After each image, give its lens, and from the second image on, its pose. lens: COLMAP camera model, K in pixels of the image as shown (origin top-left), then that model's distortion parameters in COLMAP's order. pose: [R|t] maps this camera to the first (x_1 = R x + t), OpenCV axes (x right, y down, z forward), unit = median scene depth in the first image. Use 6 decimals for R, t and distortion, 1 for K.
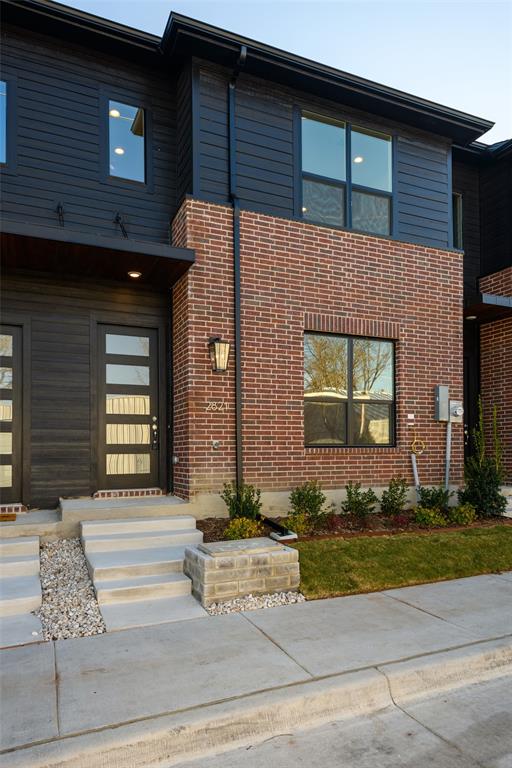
lens RADIAL K [[503.7, 0, 266.6], [0, 503.7, 455.6], [0, 0, 1]] dist [0.012298, 0.003890]
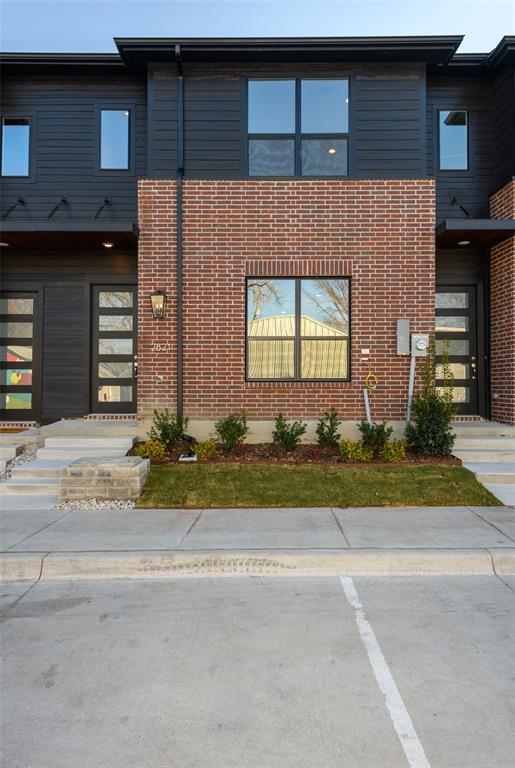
lens RADIAL K [[496.9, 0, 262.1], [0, 496.9, 382.8], [0, 0, 1]] dist [0.018589, -0.002324]
pose [[0.913454, 0.009499, -0.406831, 0.571832], [-0.010618, 0.999944, -0.000493, -0.014297], [0.406803, 0.004770, 0.913503, 0.012419]]
